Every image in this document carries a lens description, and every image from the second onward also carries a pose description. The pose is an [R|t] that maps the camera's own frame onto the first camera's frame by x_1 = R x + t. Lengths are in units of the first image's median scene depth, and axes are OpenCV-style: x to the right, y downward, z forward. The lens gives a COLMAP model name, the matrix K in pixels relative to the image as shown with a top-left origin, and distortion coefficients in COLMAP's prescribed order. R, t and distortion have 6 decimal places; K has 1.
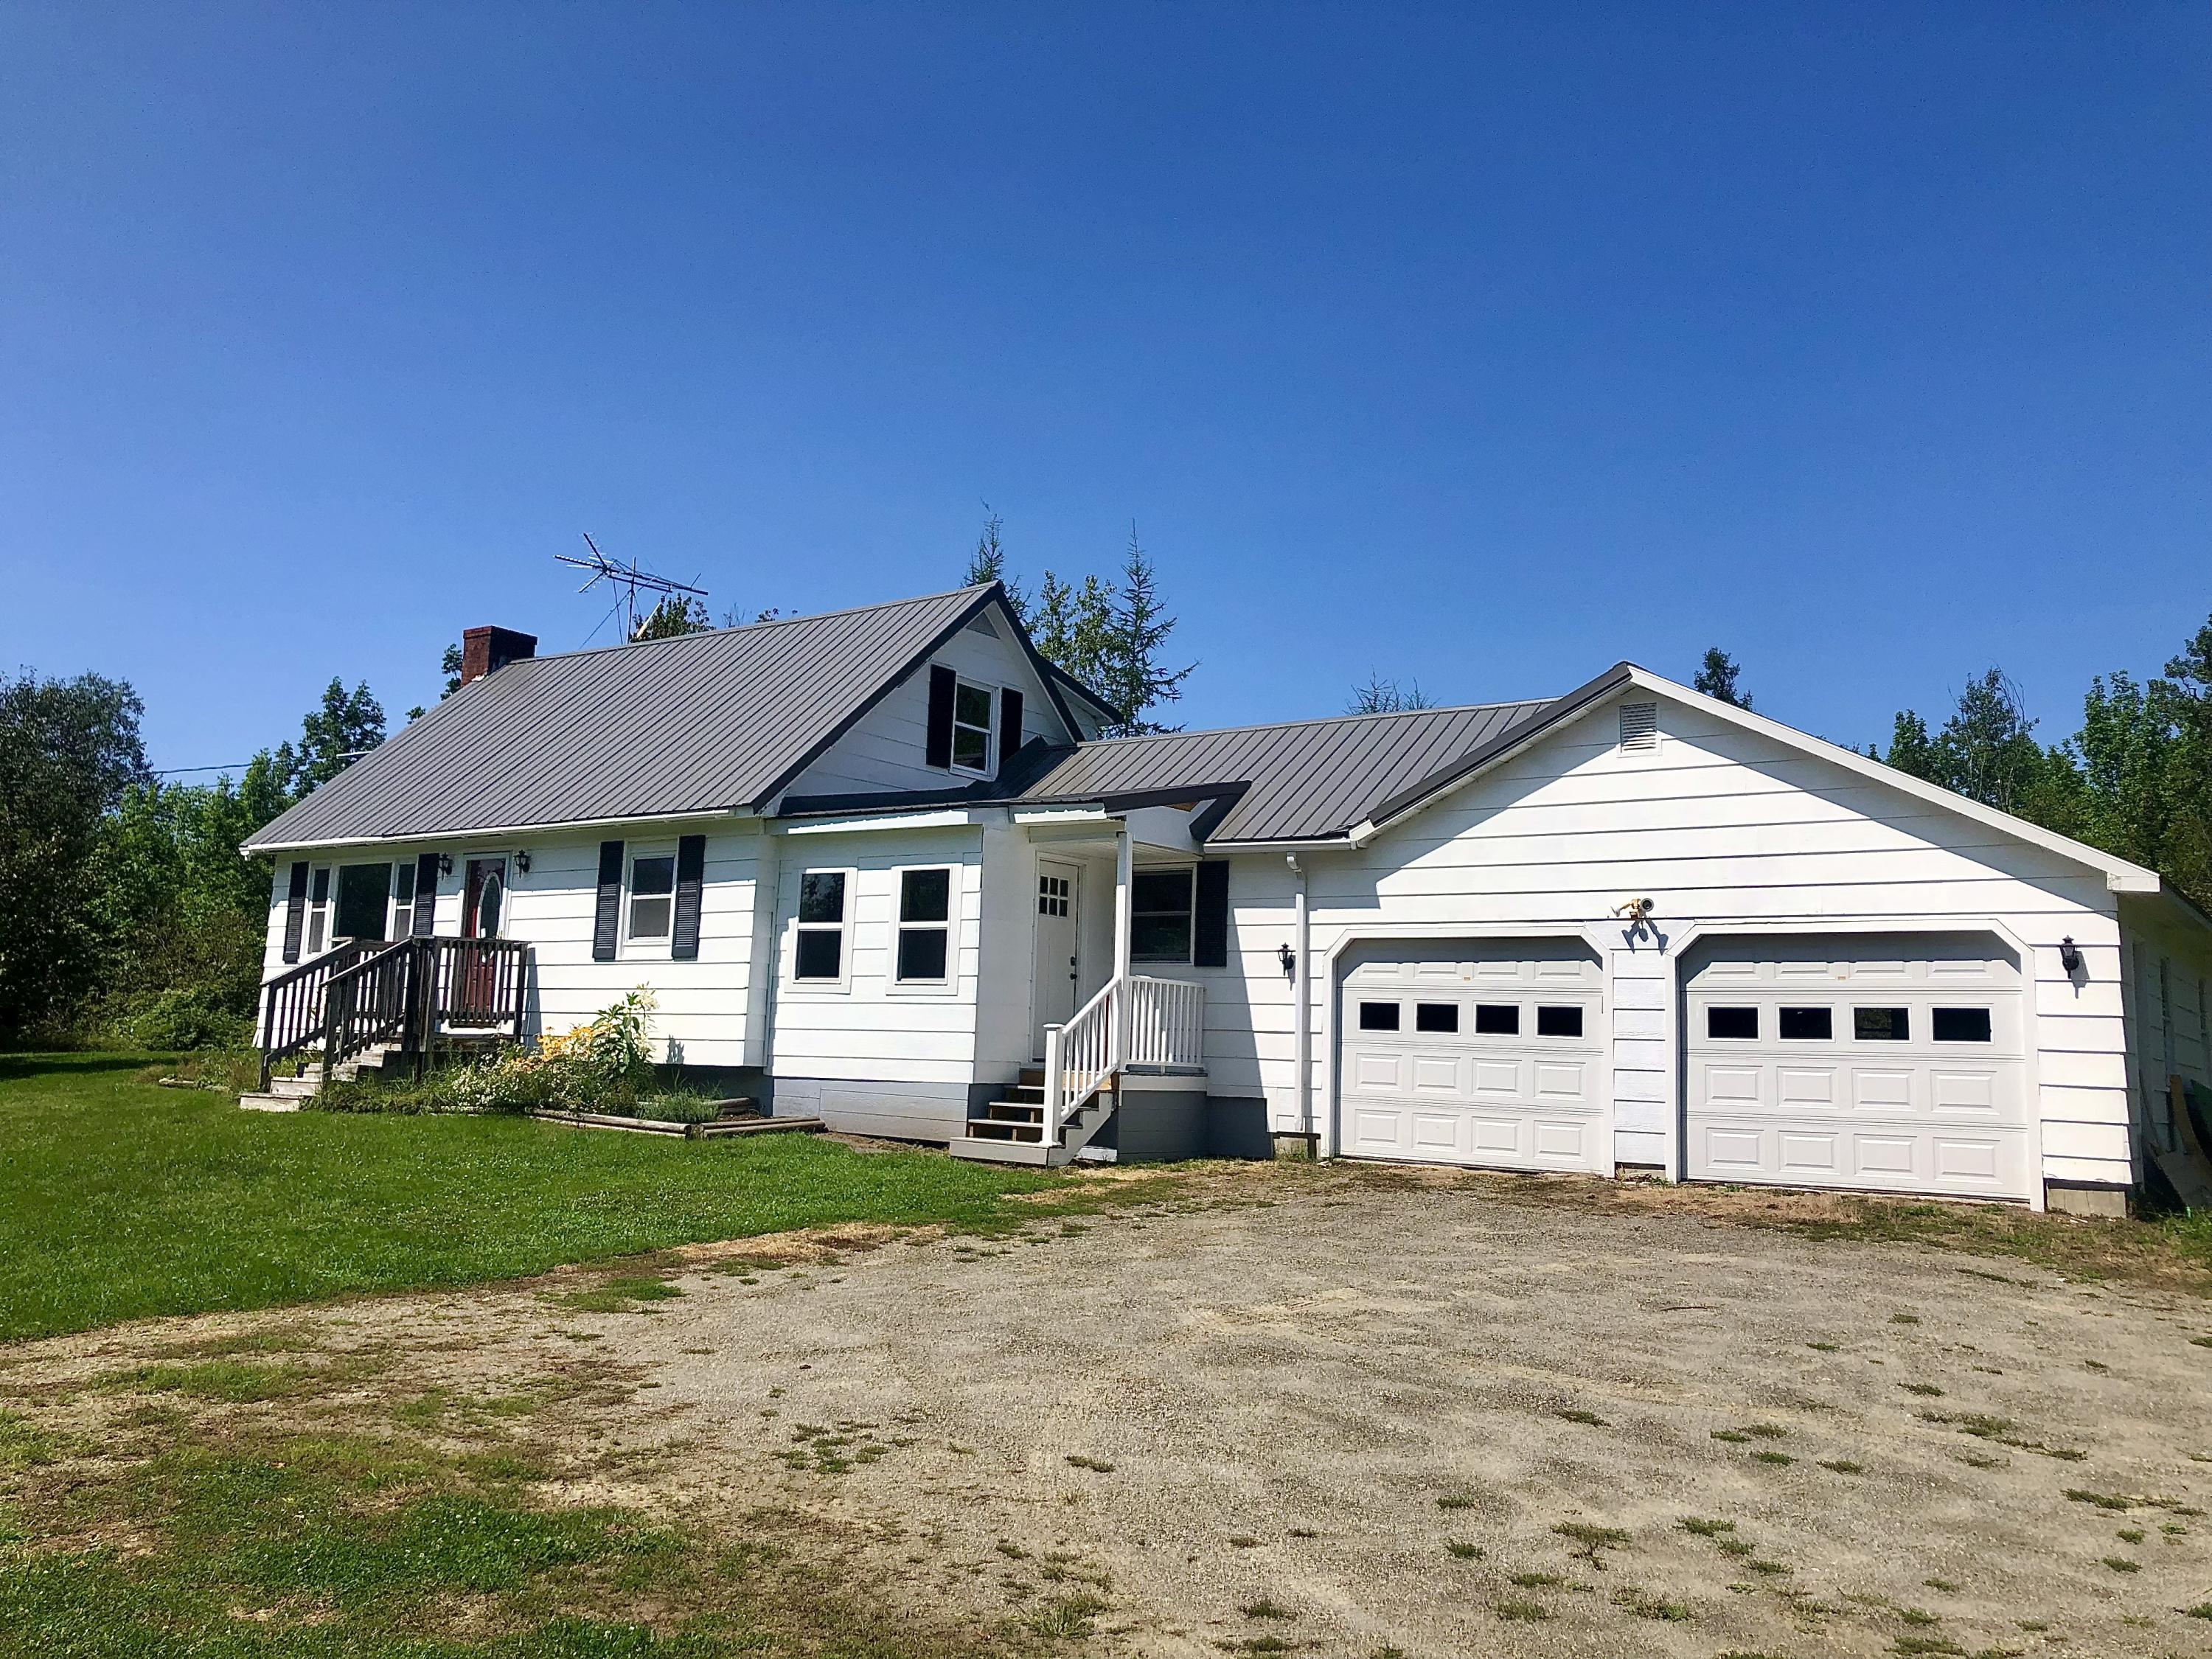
lens RADIAL K [[1806.6, 0, 1106.0], [0, 1806.6, 829.5], [0, 0, 1]] dist [0.048080, -0.051933]
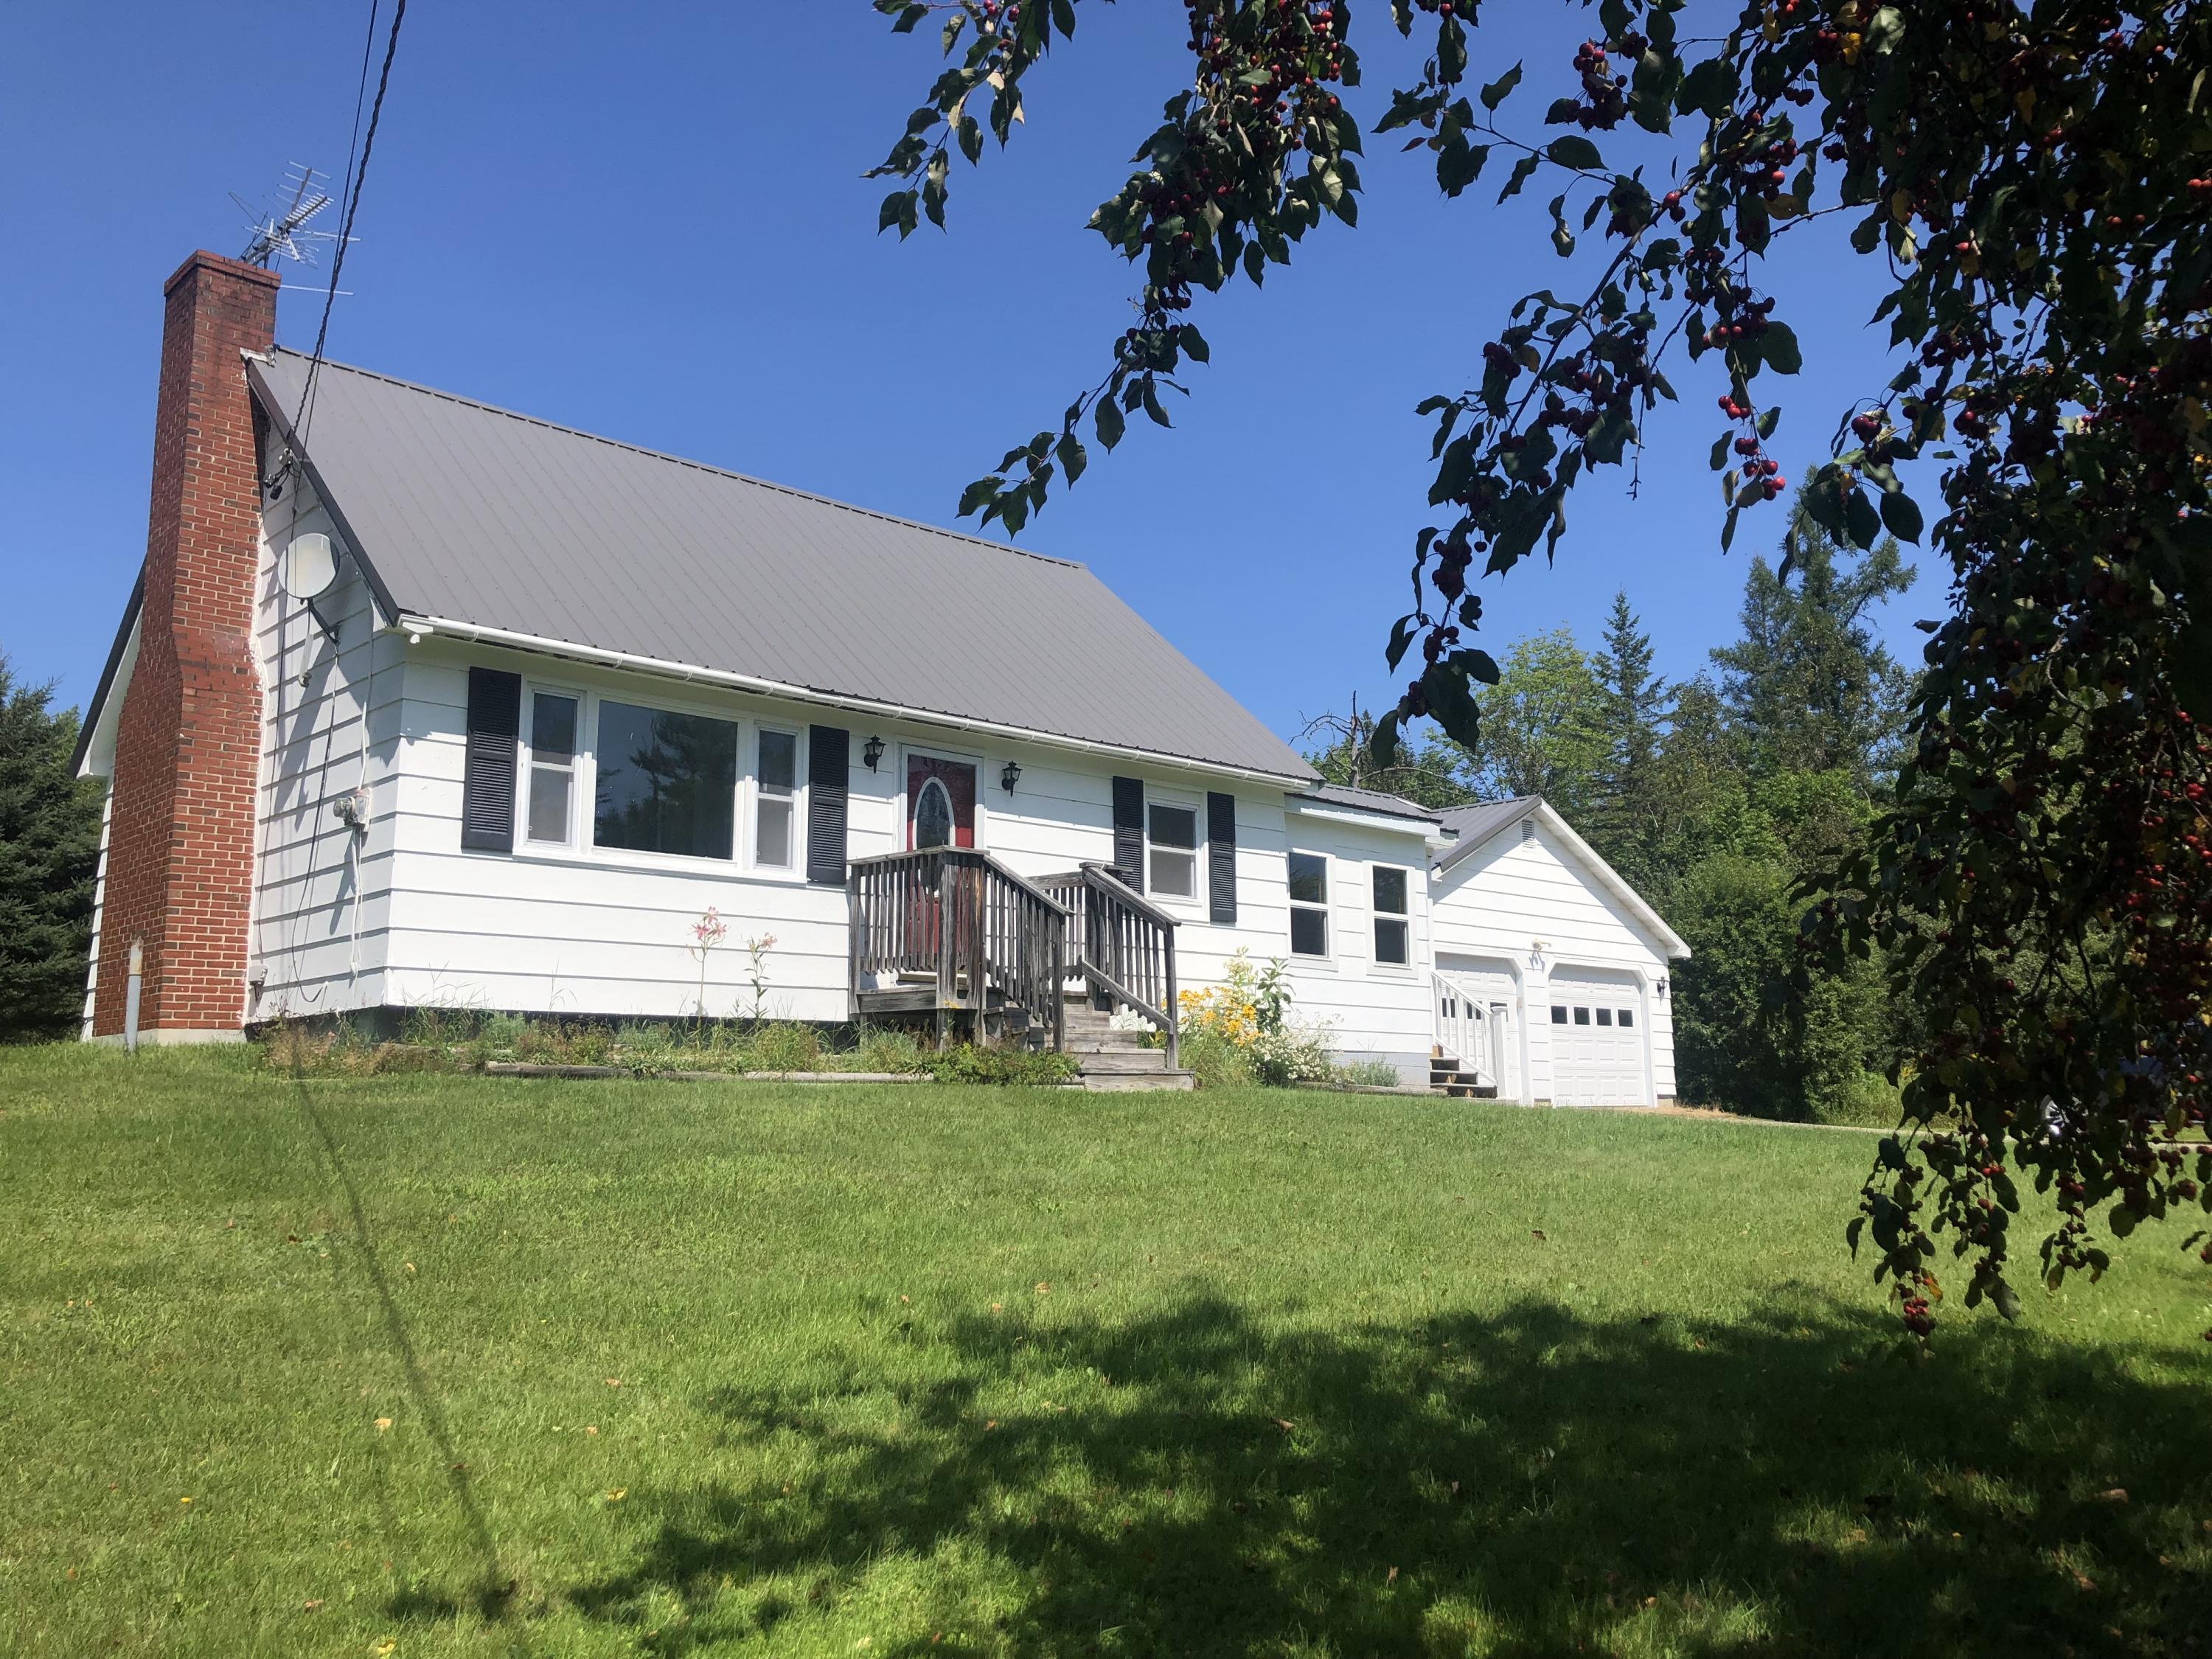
lens RADIAL K [[1806.6, 0, 1106.0], [0, 1806.6, 829.5], [0, 0, 1]] dist [0.048080, -0.051933]
pose [[0.202285, 0.118732, 0.972103, -1.179591], [-0.118970, 0.988251, -0.095948, 0.122114], [-0.972074, -0.096242, 0.214034, 0.875048]]
